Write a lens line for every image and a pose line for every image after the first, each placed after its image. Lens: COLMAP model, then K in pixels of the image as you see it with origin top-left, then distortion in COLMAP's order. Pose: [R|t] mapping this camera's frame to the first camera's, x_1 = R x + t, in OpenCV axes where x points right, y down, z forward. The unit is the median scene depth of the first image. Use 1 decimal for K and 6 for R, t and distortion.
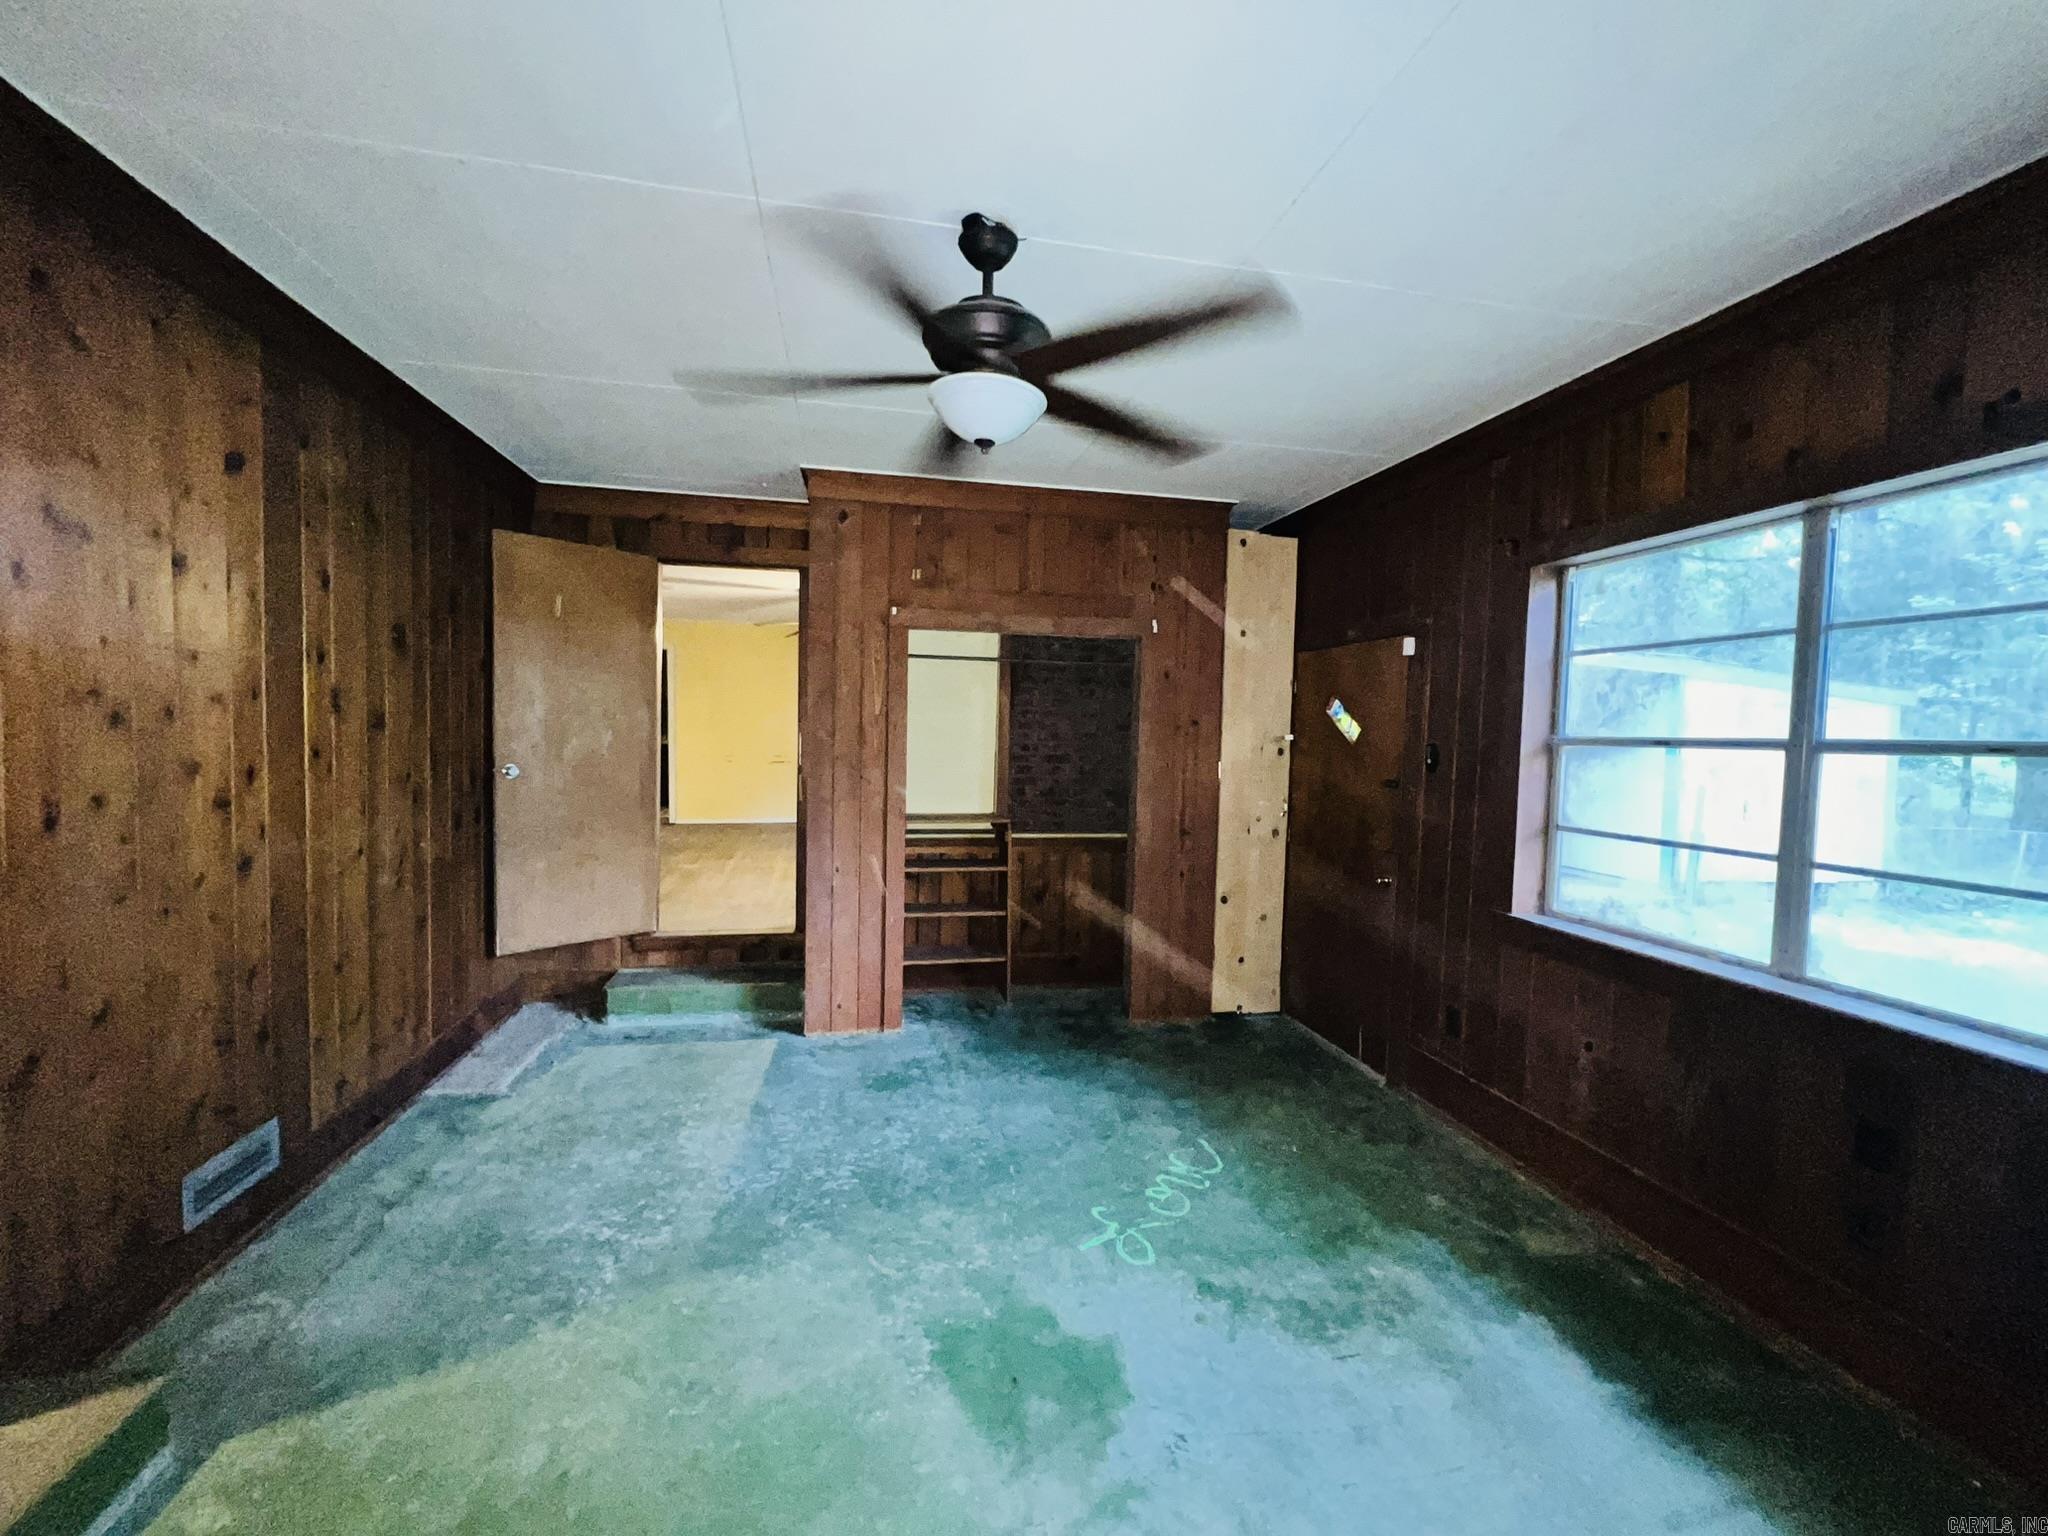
lens RADIAL K [[824.2, 0, 1020.4], [0, 824.2, 762.8], [0, 0, 1]] dist [-0.001868, 0.000050]
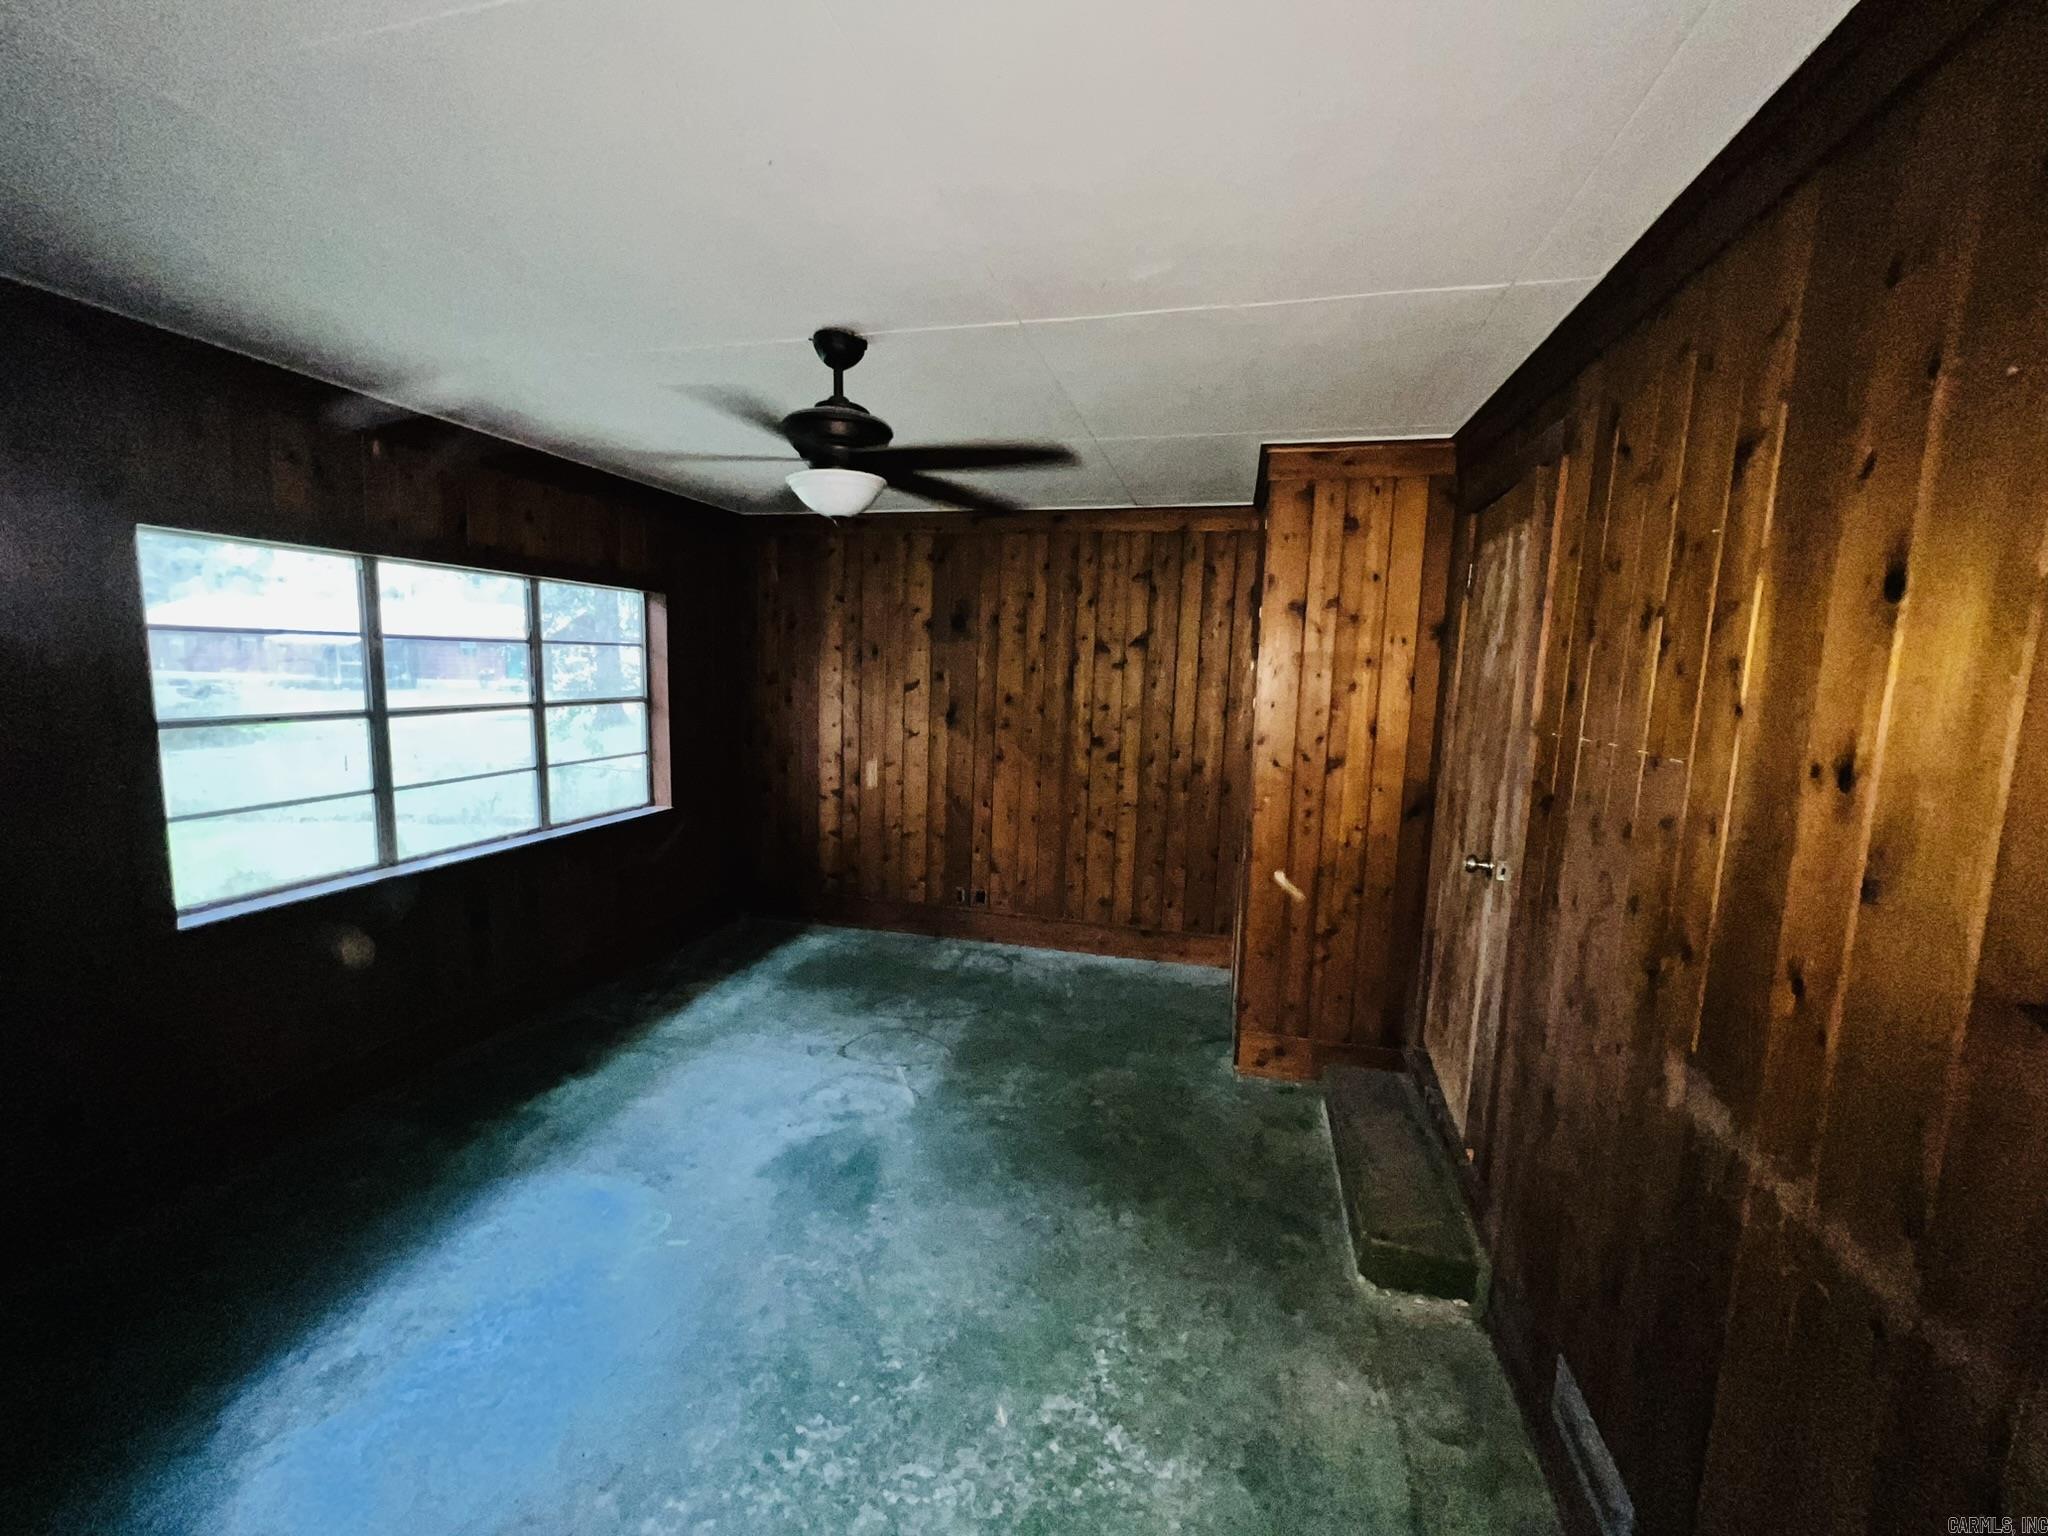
lens RADIAL K [[824.2, 0, 1020.4], [0, 824.2, 762.8], [0, 0, 1]] dist [-0.001868, 0.000050]
pose [[-0.898276, -0.101107, 0.427642, -0.783913], [-0.026602, 0.983897, 0.176743, -0.237458], [-0.438626, 0.147388, -0.886501, 1.860944]]
